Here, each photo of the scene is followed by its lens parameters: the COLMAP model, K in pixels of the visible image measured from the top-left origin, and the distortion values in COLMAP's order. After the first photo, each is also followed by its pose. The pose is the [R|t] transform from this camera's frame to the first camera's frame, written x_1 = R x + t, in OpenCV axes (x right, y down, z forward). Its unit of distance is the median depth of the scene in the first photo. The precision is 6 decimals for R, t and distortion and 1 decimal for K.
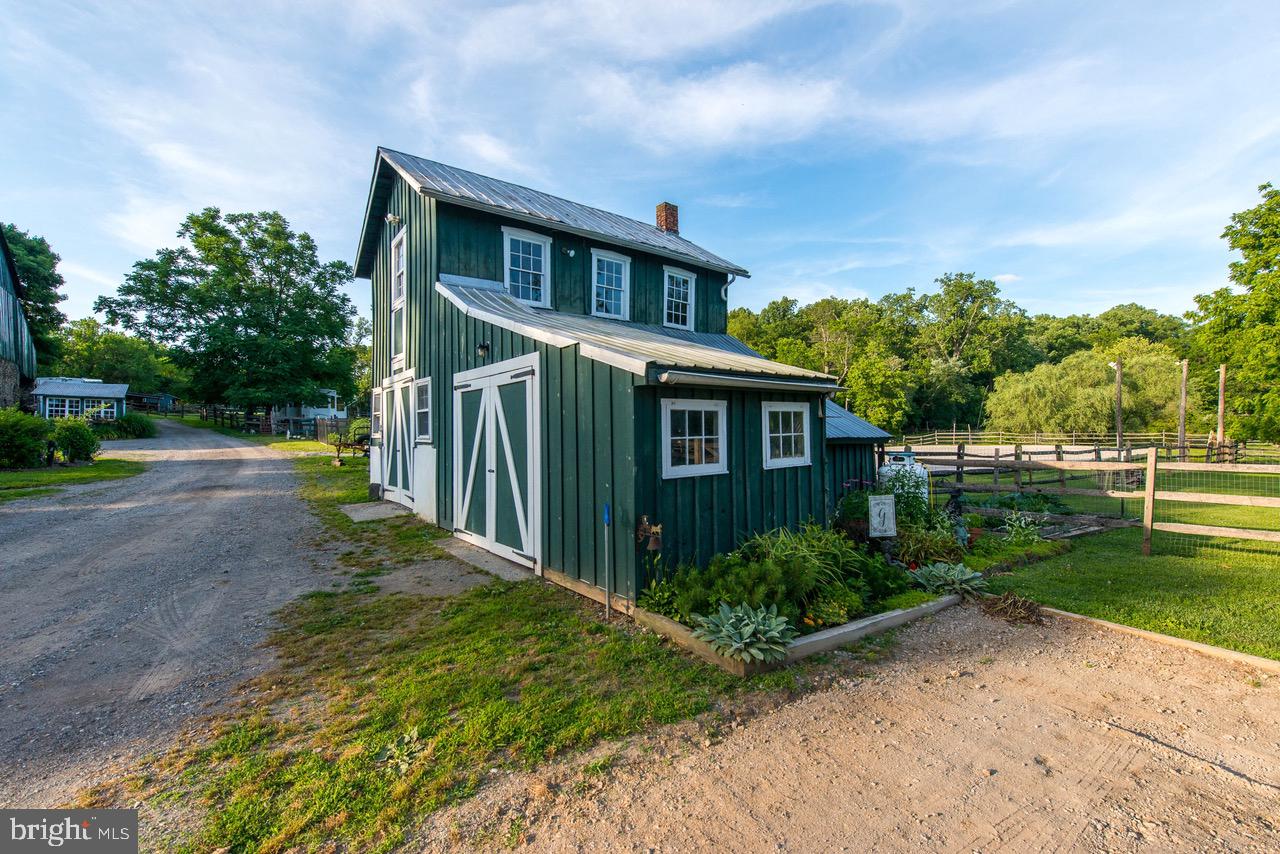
lens RADIAL K [[528.4, 0, 644.8], [0, 528.4, 429.4], [0, 0, 1]] dist [0.000636, 0.000214]
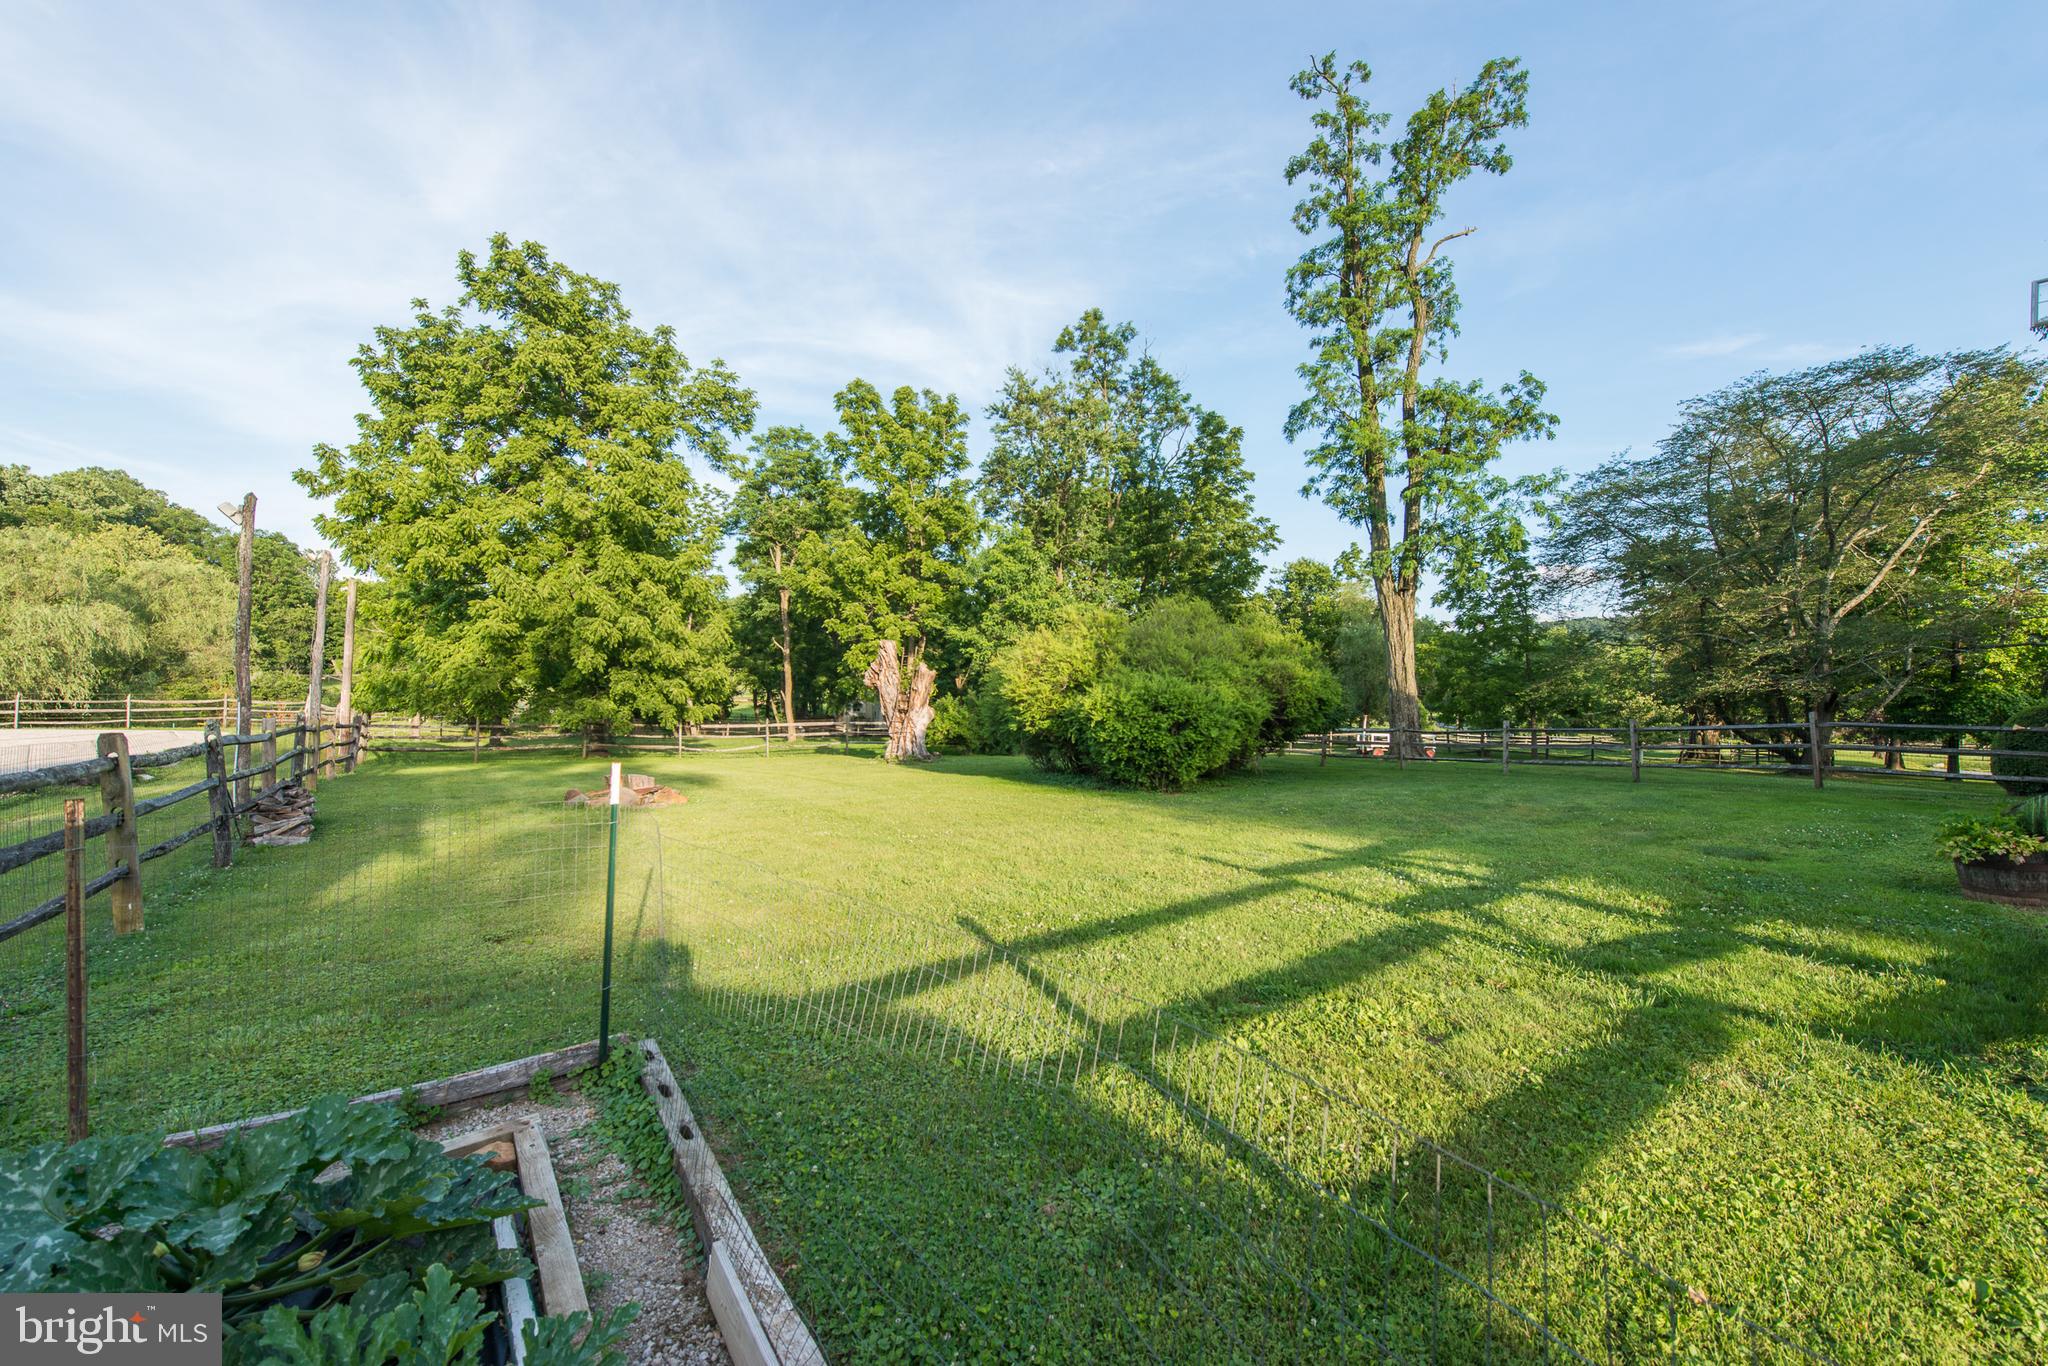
lens RADIAL K [[845.5, 0, 1031.7], [0, 845.5, 686.9], [0, 0, 1]] dist [0.000636, 0.000214]
pose [[-0.005153, 0.019573, 0.999795, 0.522305], [-0.008097, 0.999775, -0.019614, 0.016794], [-0.999954, -0.008196, -0.004994, 0.797830]]
